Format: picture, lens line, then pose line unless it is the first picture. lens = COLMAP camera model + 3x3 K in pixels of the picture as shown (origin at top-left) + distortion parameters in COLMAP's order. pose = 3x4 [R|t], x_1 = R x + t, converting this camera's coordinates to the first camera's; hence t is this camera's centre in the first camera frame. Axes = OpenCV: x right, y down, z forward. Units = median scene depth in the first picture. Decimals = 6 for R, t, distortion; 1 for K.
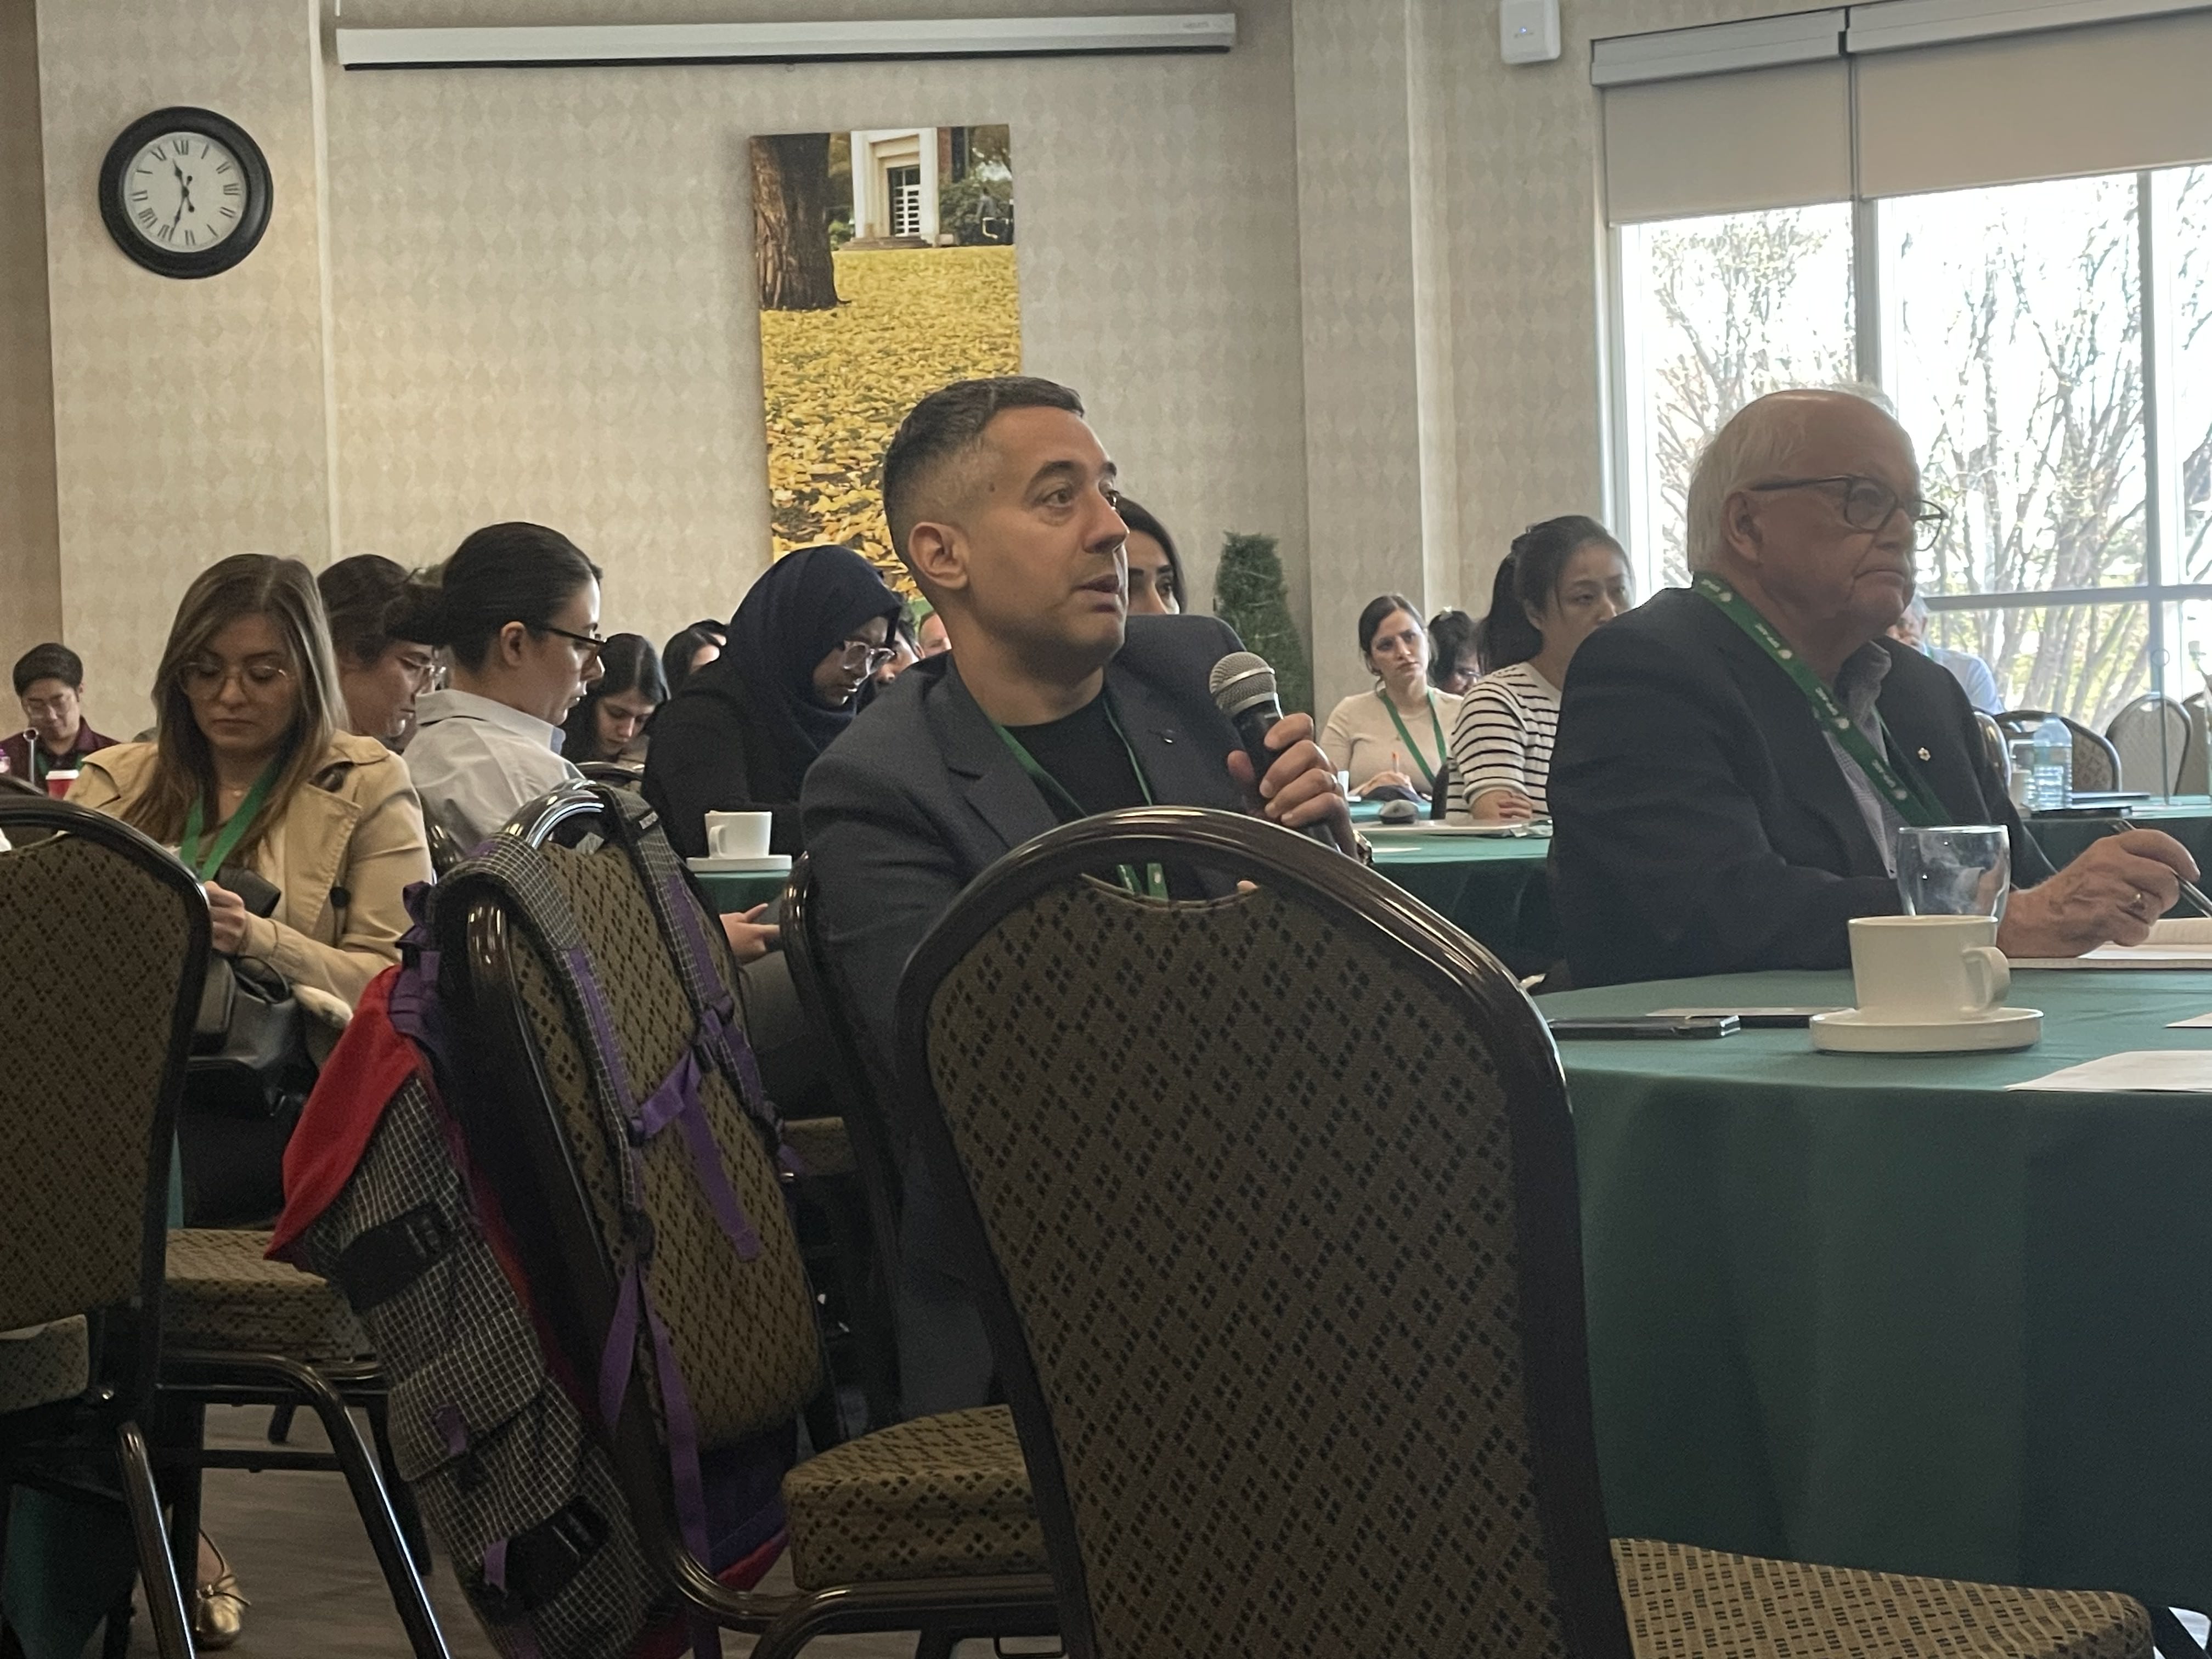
lens RADIAL K [[4984.6, 0, 1106.0], [0, 4984.6, 829.5], [0, 0, 1]] dist [0.059668, -0.006858]
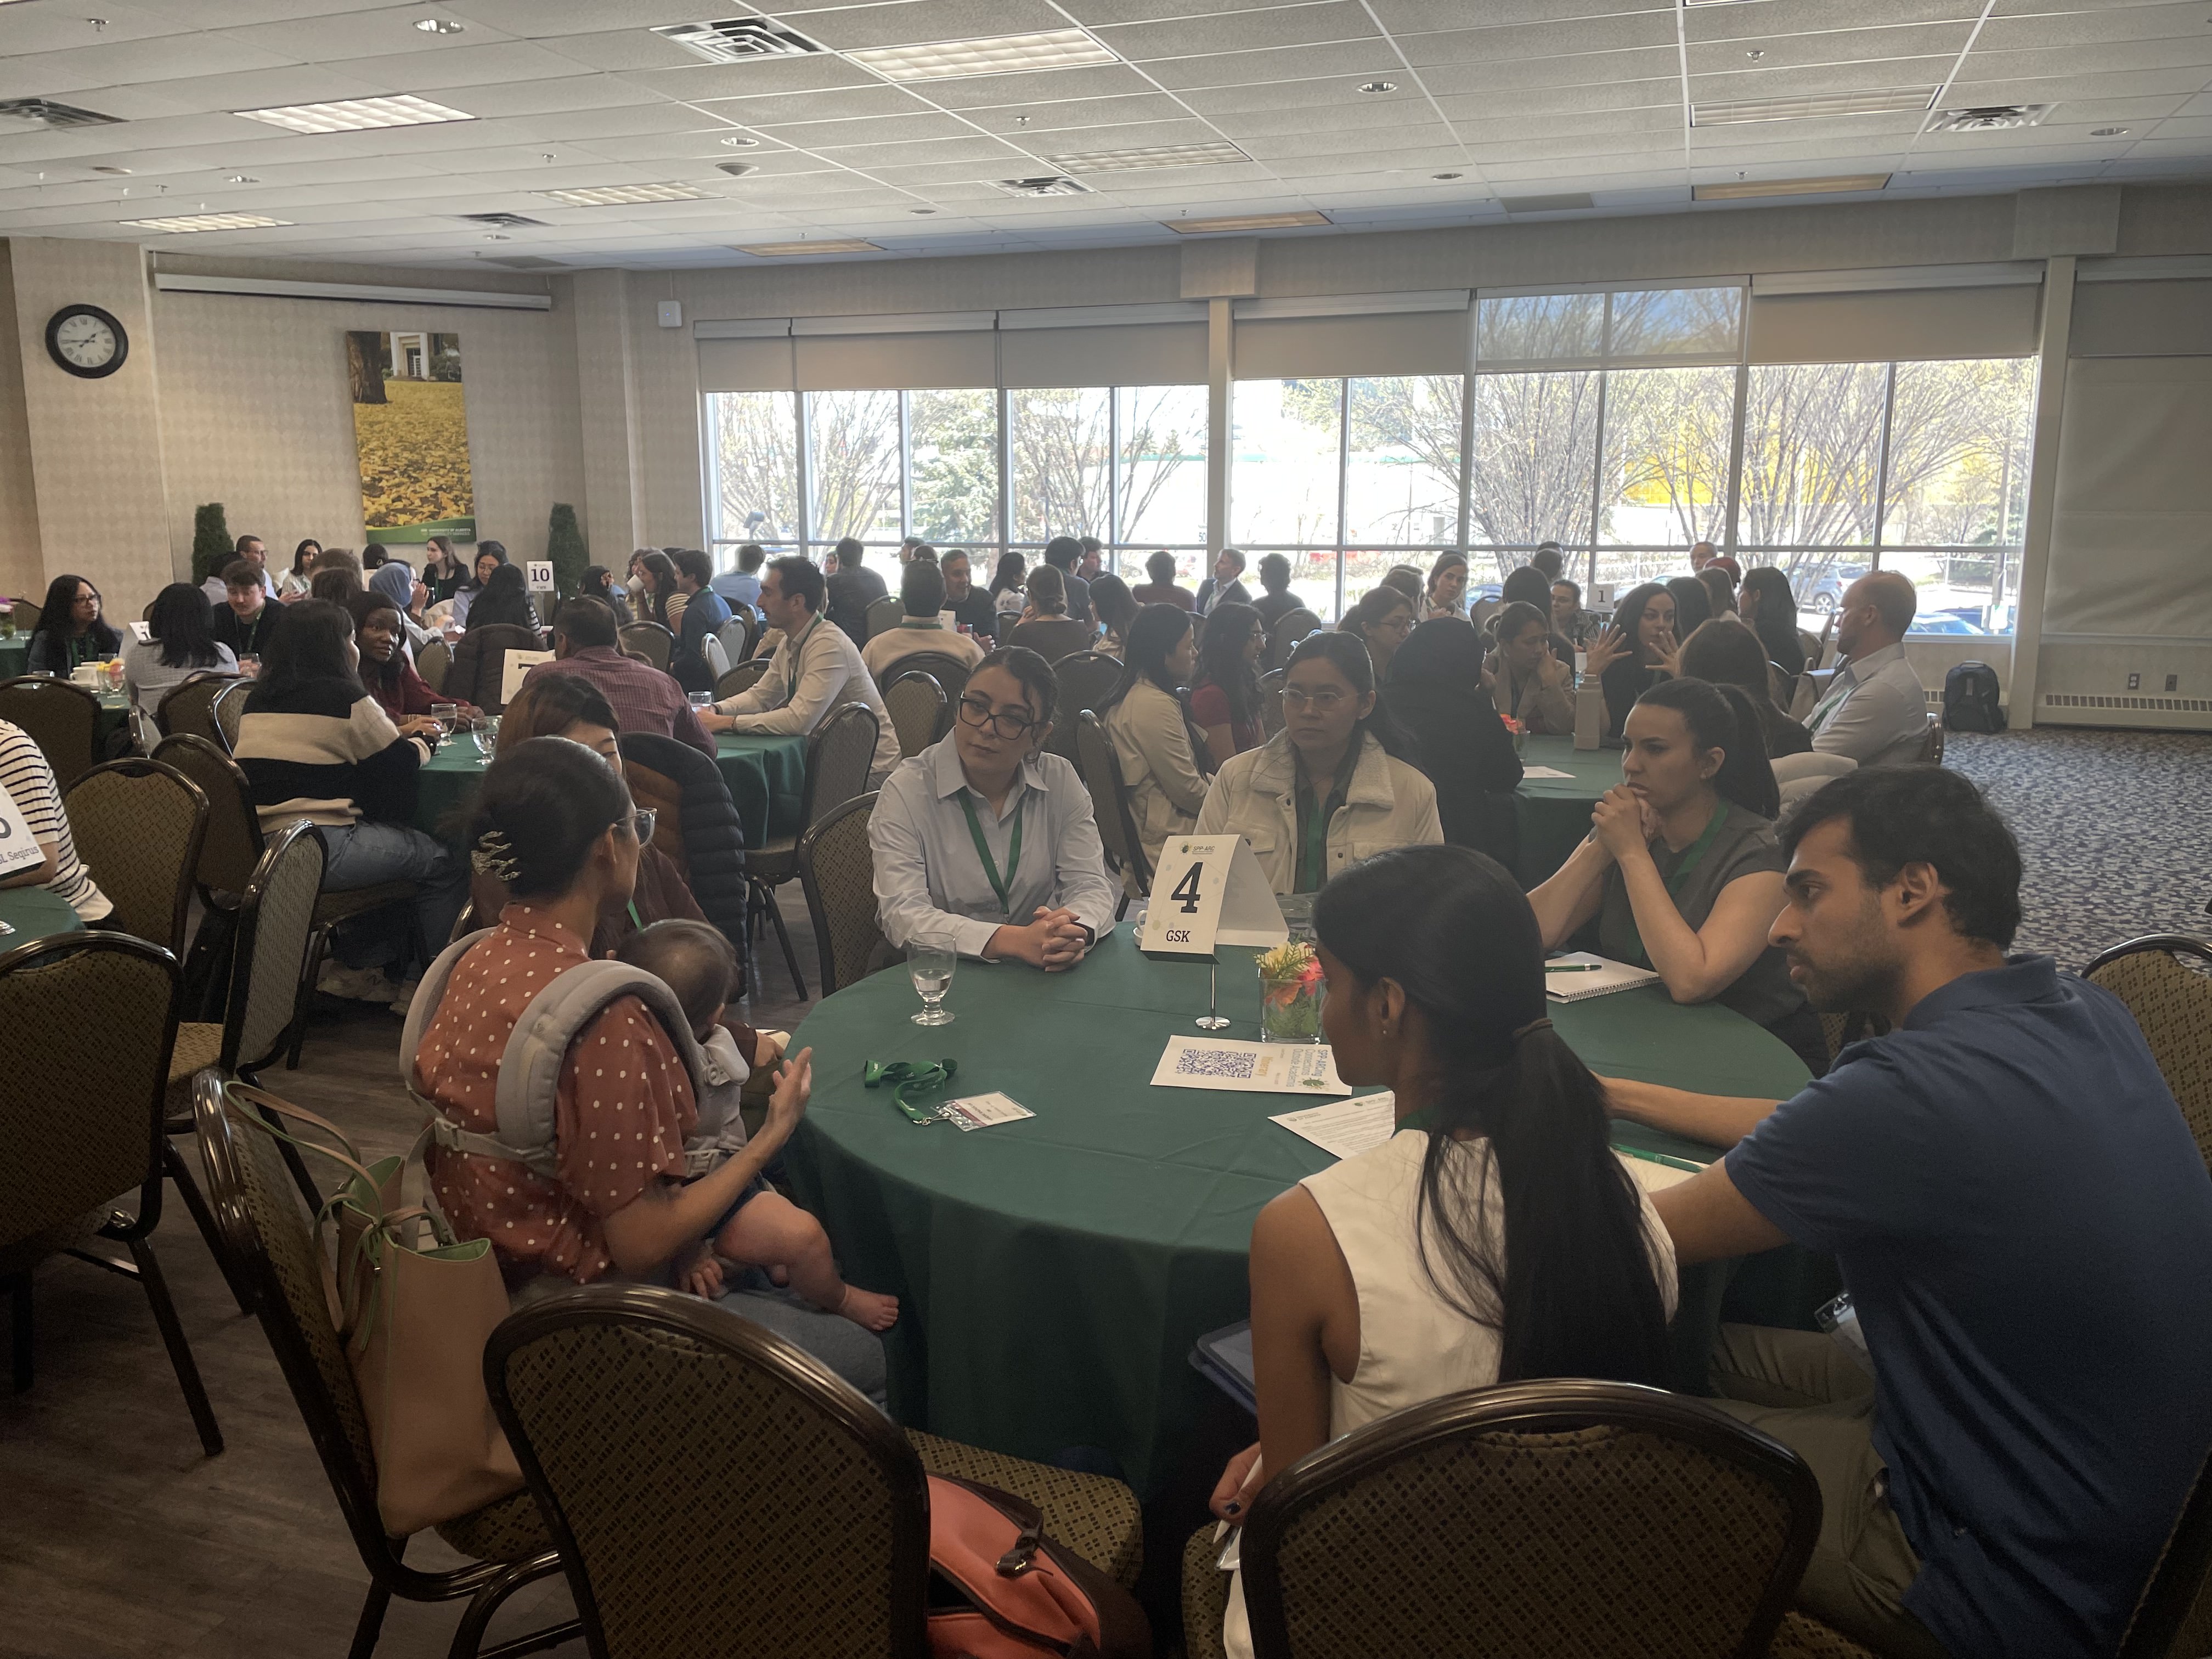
lens RADIAL K [[1663.3, 0, 1106.0], [0, 1663.3, 829.5], [0, 0, 1]] dist [0.096031, -0.128132]
pose [[0.941513, -0.023711, 0.336143, -0.003861], [-0.027168, 0.988933, 0.145853, -0.026690], [-0.335881, -0.146454, 0.930449, 0.052128]]
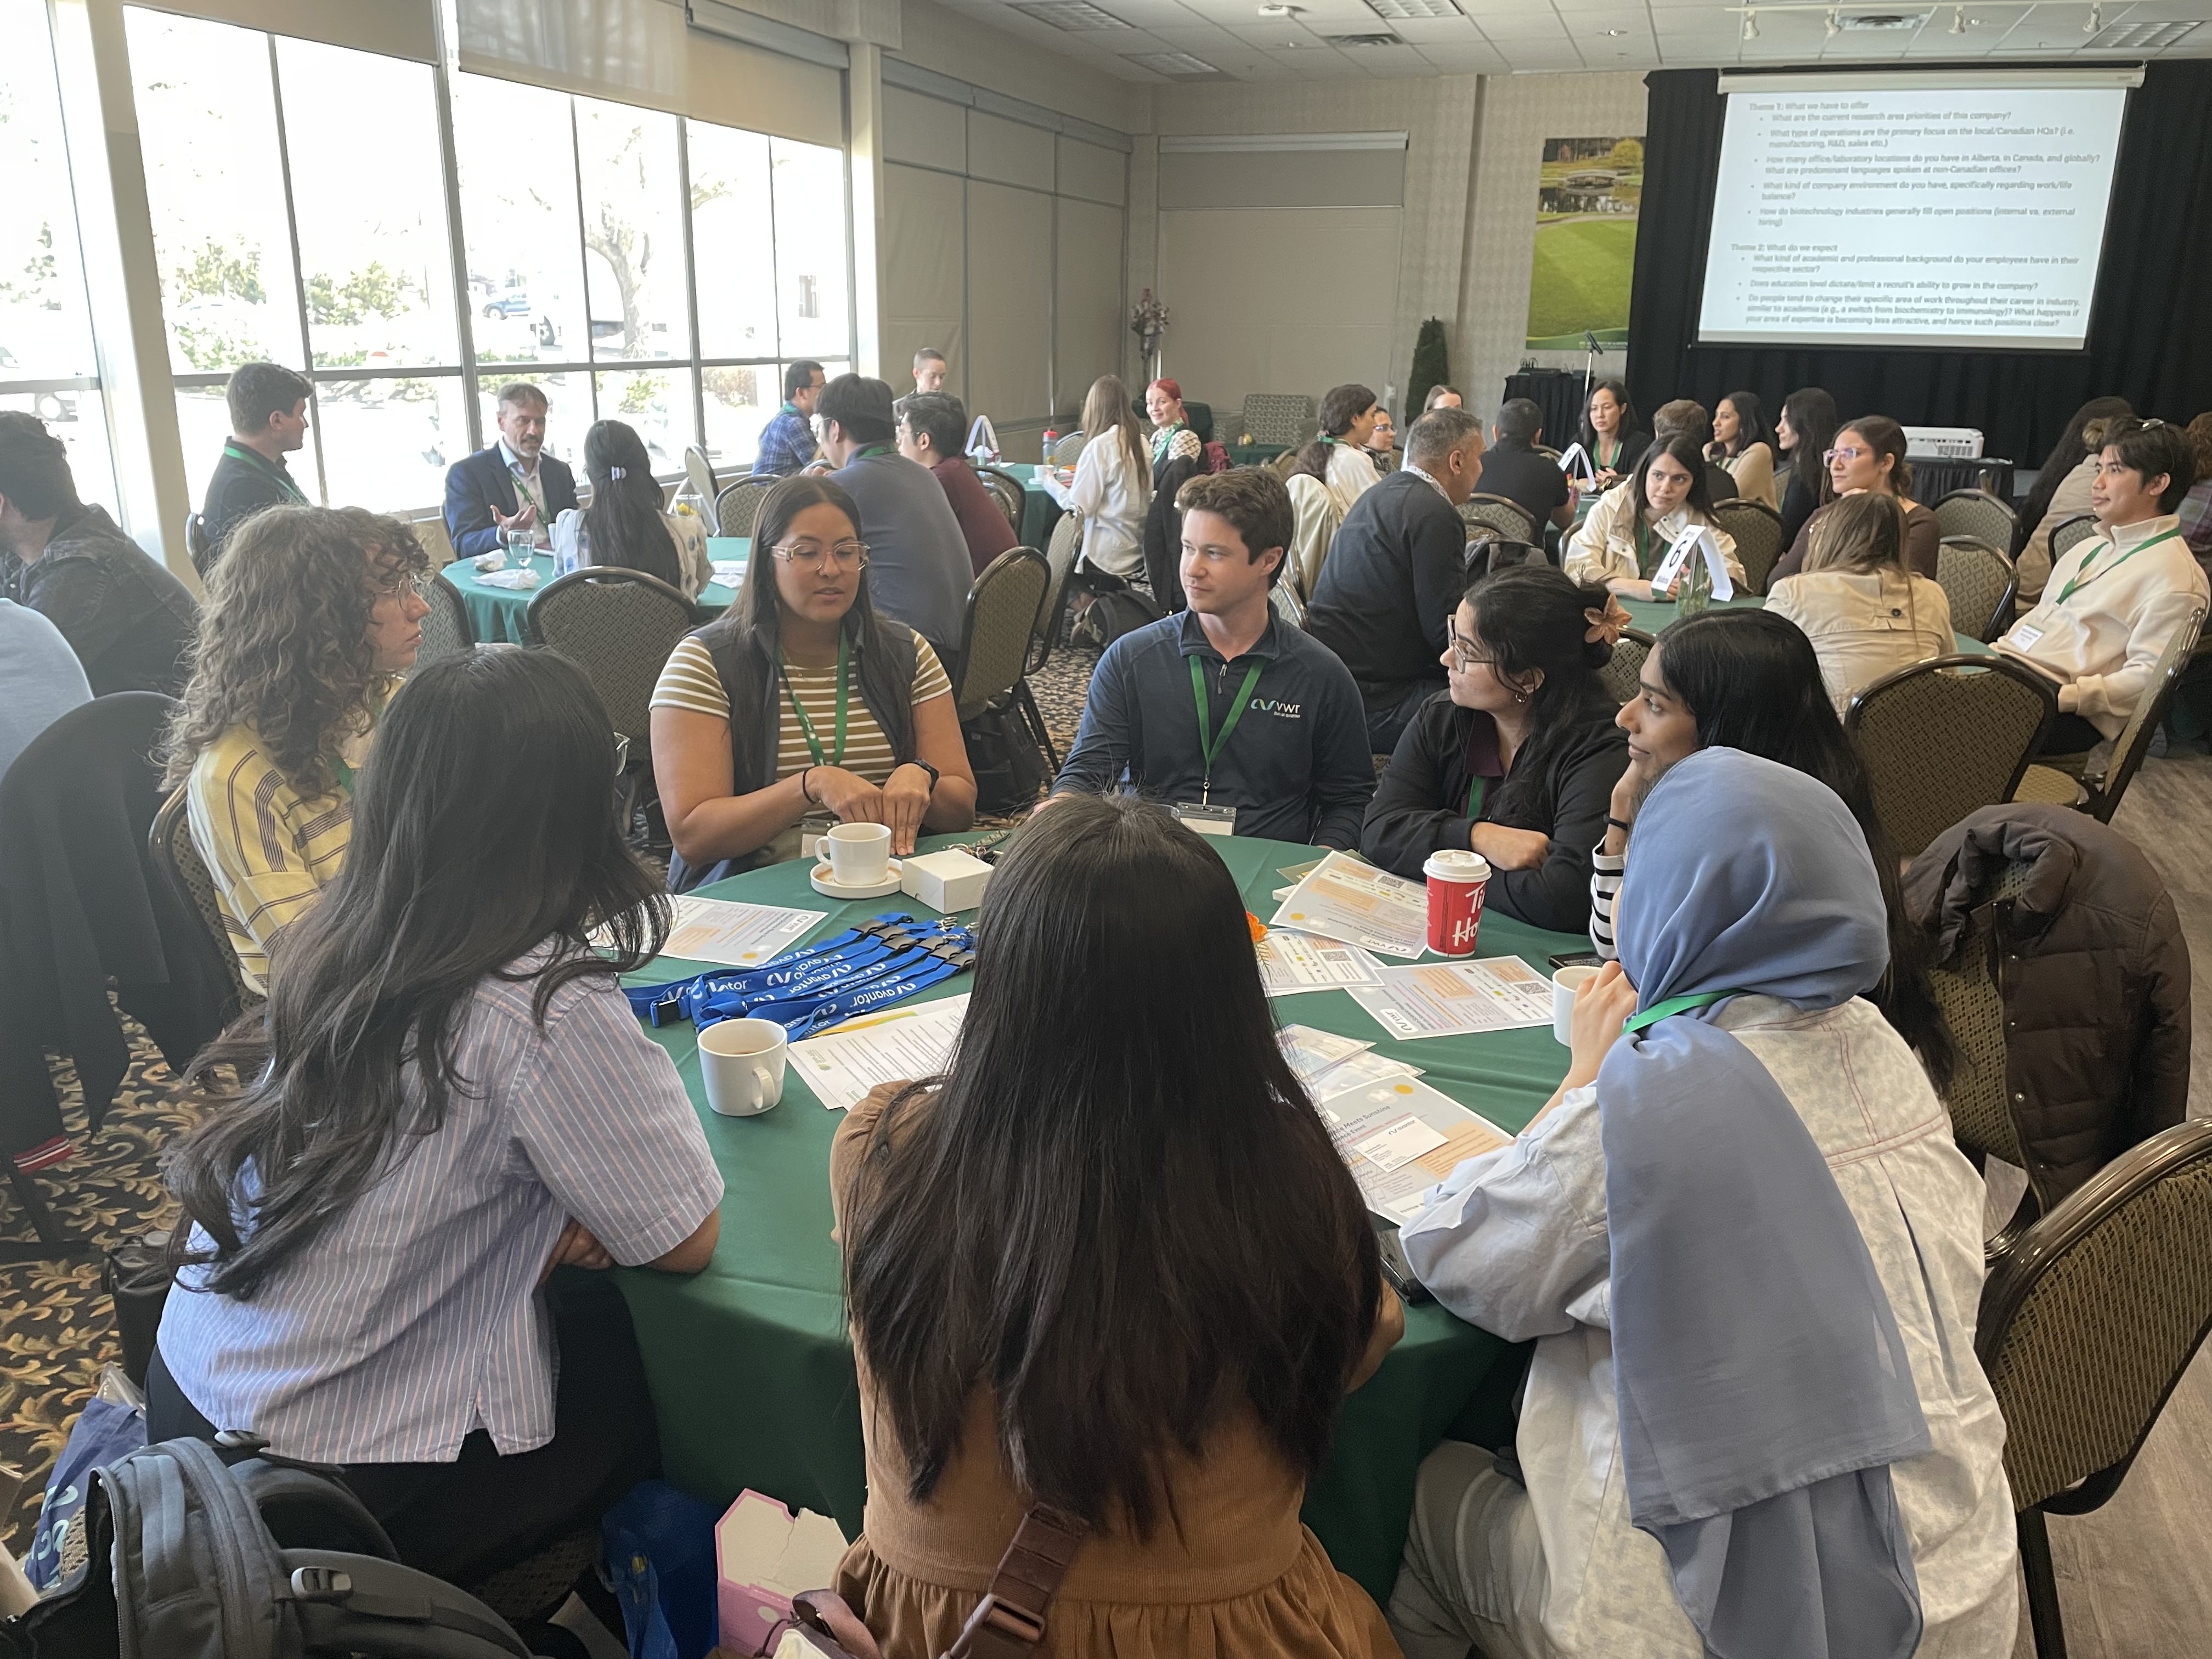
lens RADIAL K [[1663.3, 0, 1106.0], [0, 1663.3, 829.5], [0, 0, 1]] dist [0.096031, -0.128132]
pose [[-0.406137, -0.235428, 0.882964, -0.106840], [0.034052, 0.961673, 0.272077, -0.046344], [-0.913177, 0.140567, -0.382554, 0.785803]]
